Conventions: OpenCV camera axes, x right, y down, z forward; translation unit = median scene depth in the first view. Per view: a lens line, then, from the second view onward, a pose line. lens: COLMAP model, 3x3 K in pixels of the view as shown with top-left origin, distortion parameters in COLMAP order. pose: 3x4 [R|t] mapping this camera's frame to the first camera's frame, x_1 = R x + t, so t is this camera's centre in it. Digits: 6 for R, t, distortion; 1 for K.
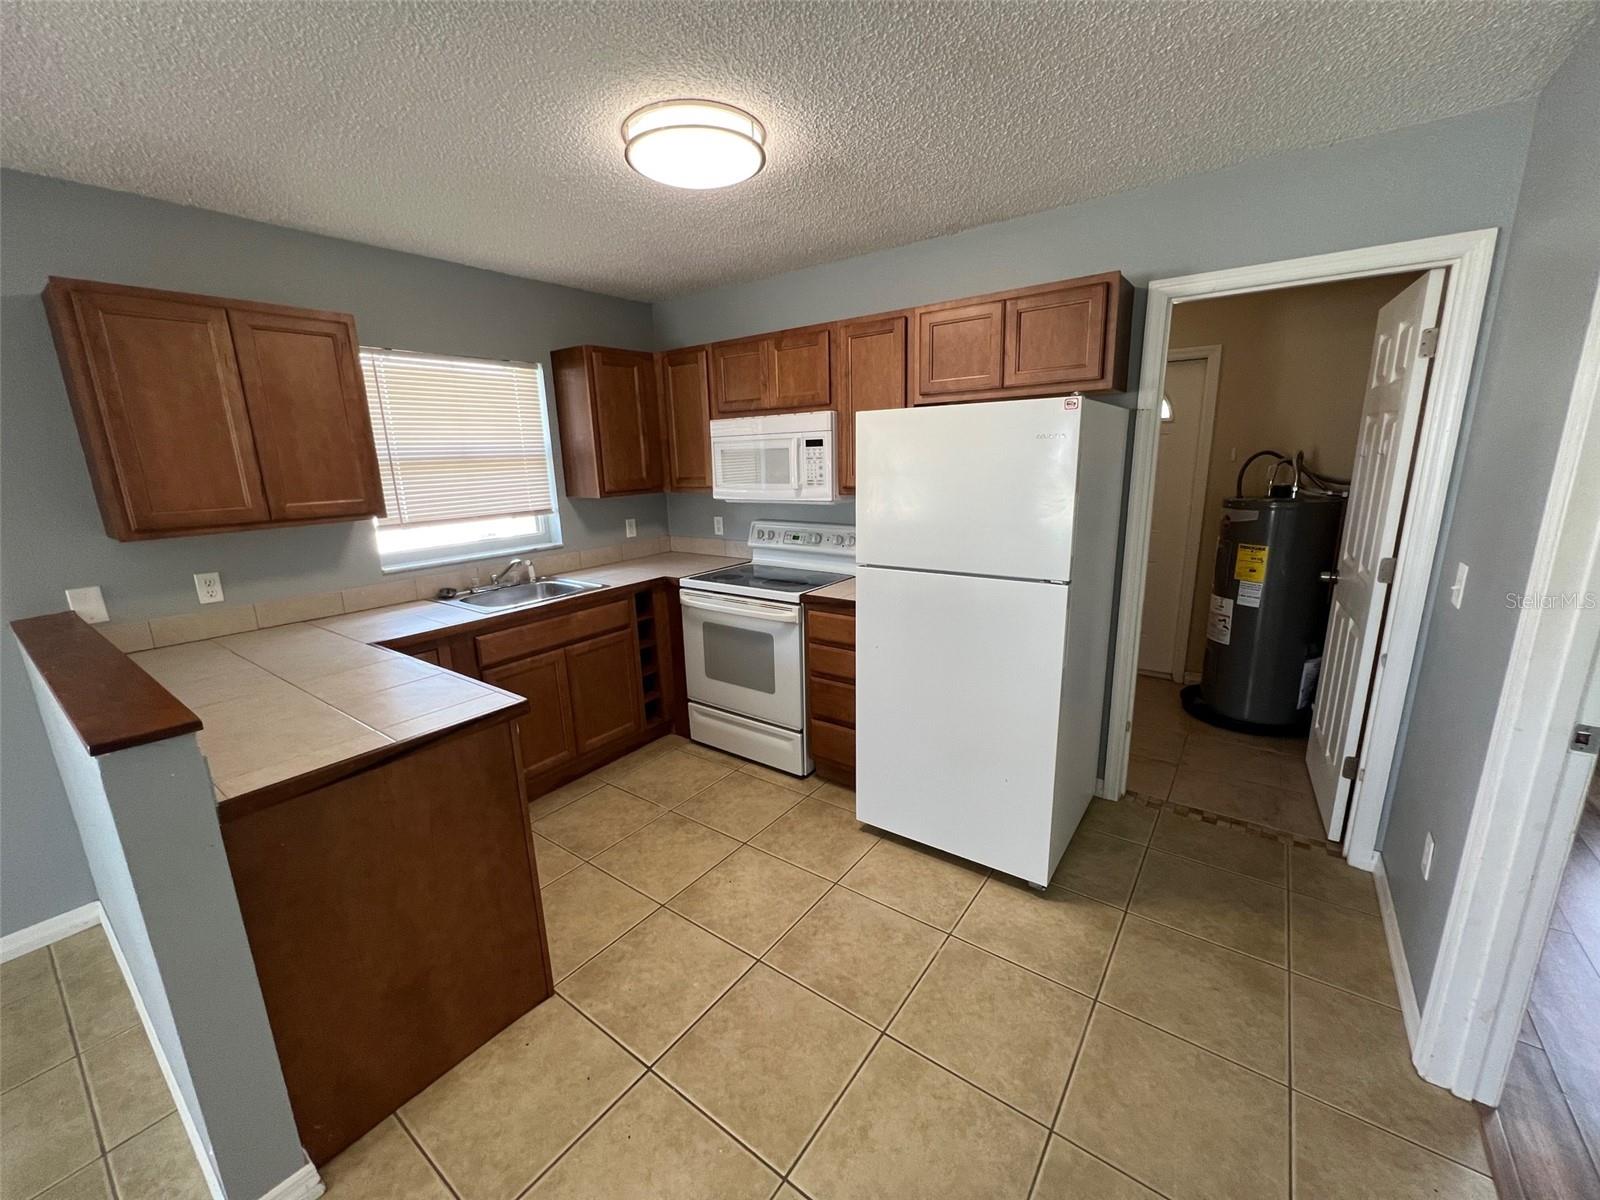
lens RADIAL K [[637.7, 0, 800.0], [0, 637.7, 600.0], [0, 0, 1]] dist [-0.000393, -0.000098]
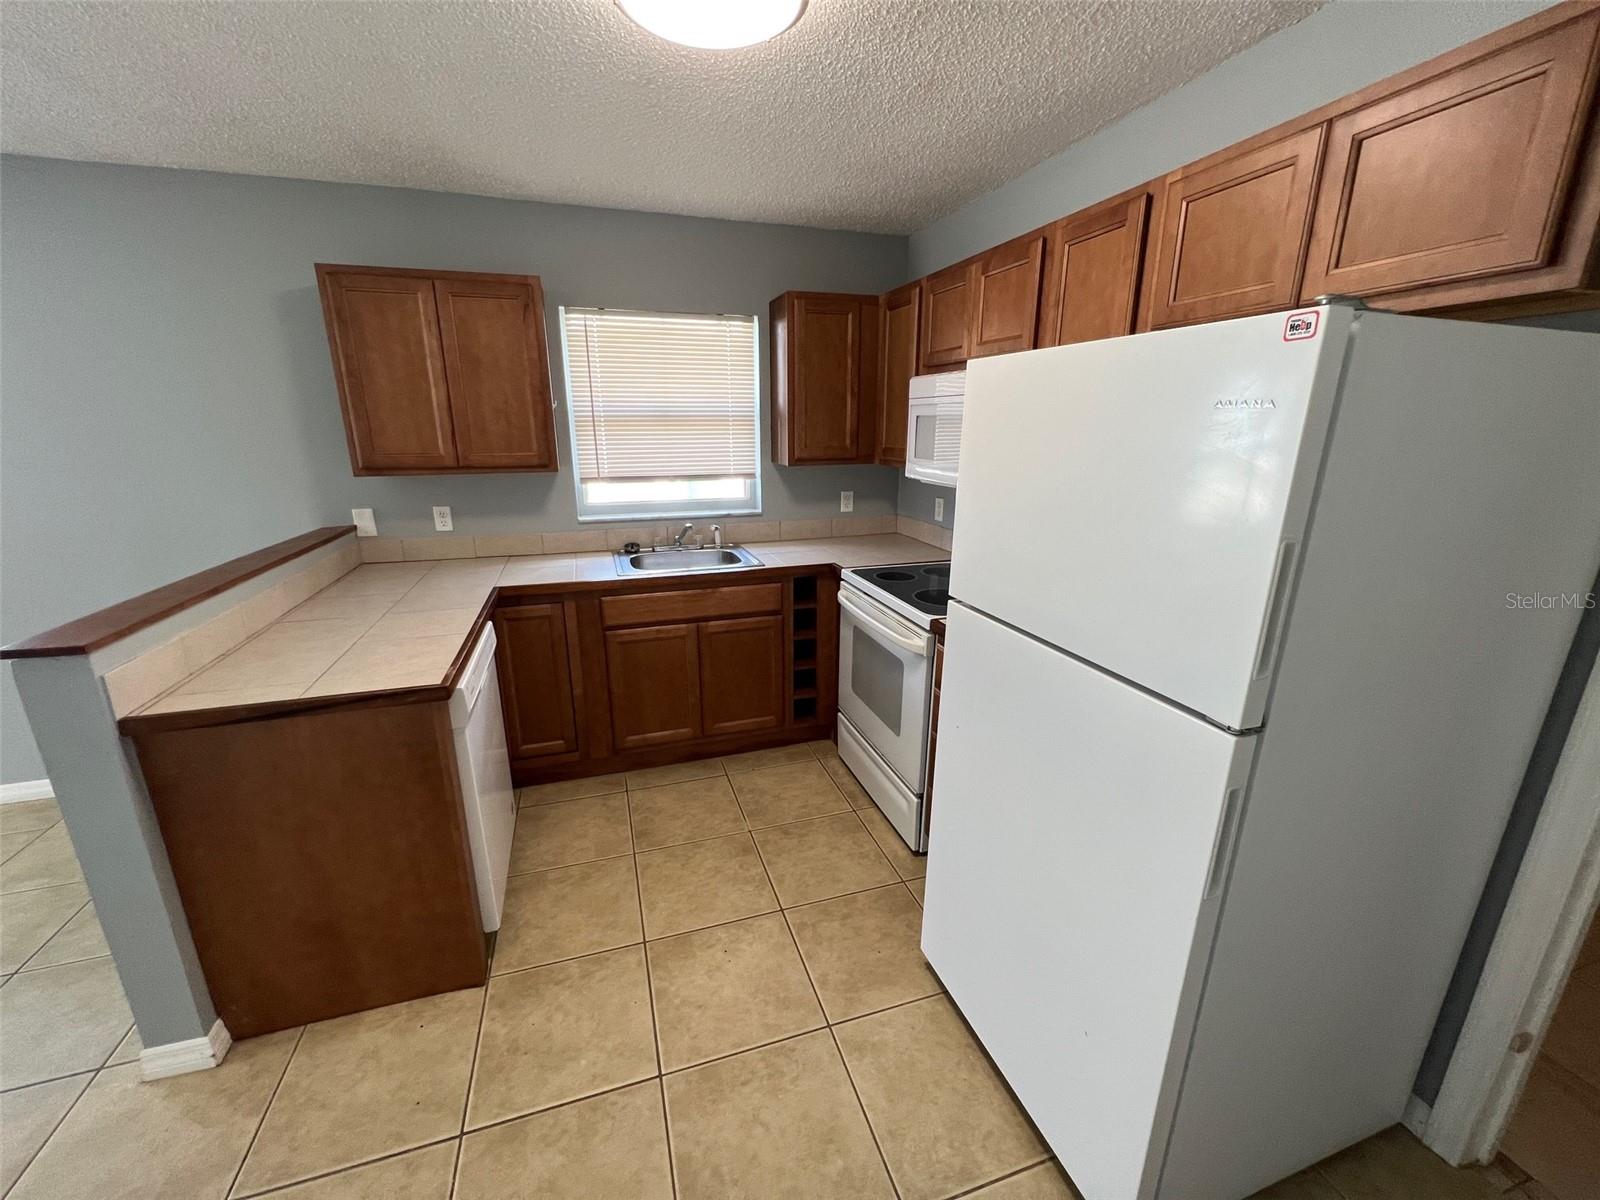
lens RADIAL K [[642.0, 0, 800.0], [0, 642.0, 600.0], [0, 0, 1]] dist [-0.000362, -0.000231]
pose [[0.810980, 0.186318, -0.554614, 0.275093], [-0.155590, 0.982484, 0.102547, -0.080147], [0.564006, 0.003129, 0.825765, 0.303243]]
